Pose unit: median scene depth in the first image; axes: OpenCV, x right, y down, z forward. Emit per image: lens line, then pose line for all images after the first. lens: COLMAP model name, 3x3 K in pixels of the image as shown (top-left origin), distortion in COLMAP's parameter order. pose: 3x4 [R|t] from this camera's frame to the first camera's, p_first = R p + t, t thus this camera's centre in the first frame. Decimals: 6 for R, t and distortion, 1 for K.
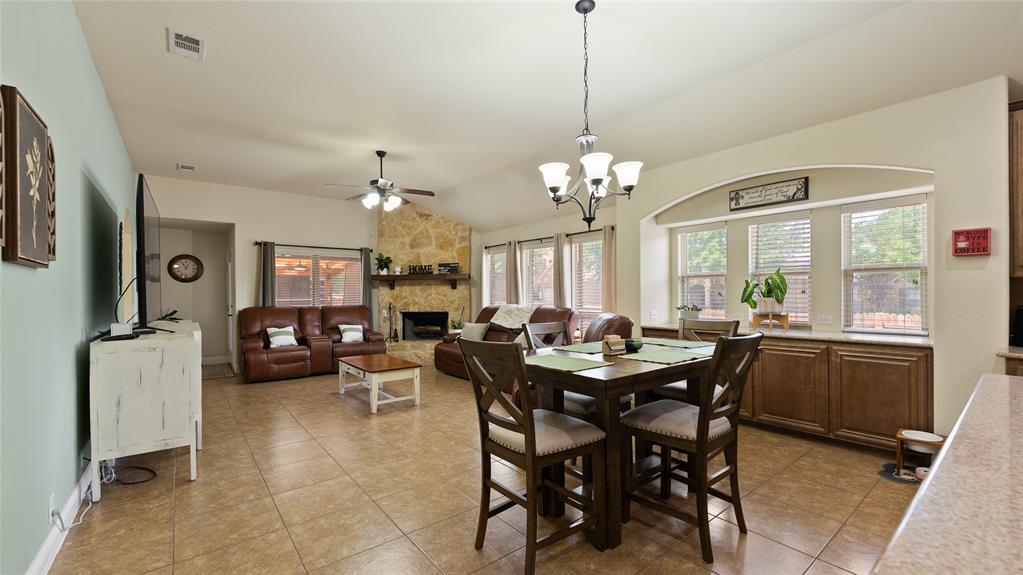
lens RADIAL K [[421.8, 0, 510.0], [0, 421.8, 292.9], [0, 0, 1]] dist [-0.002763, 0.000381]
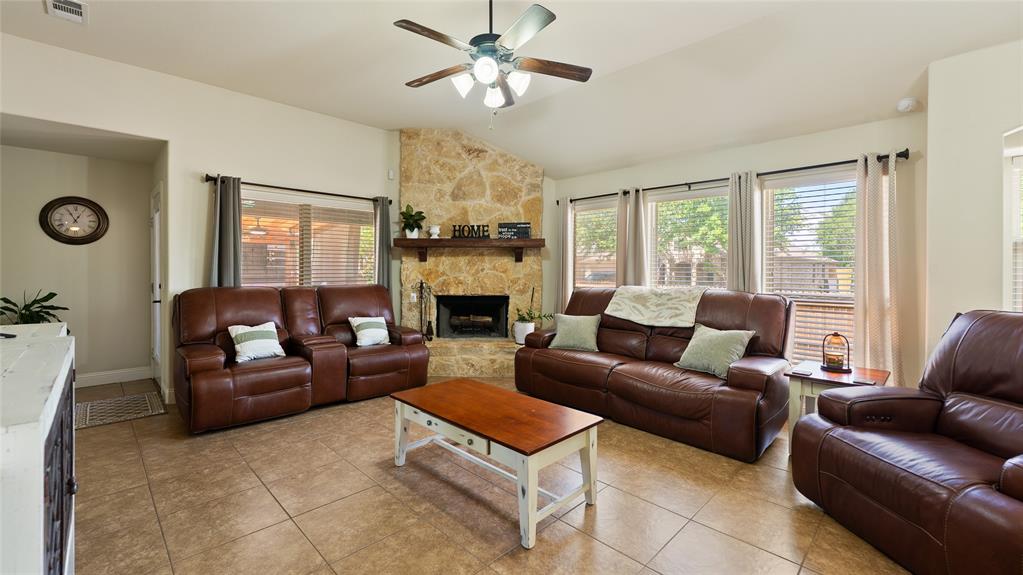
lens RADIAL K [[421.8, 0, 505.5], [0, 421.8, 269.0], [0, 0, 1]] dist [-0.002763, 0.000381]
pose [[0.993385, 0.010258, 0.114375, -0.235963], [-0.010279, 0.999947, -0.000406, 0.003109], [-0.114373, -0.000773, 0.993438, 0.342220]]
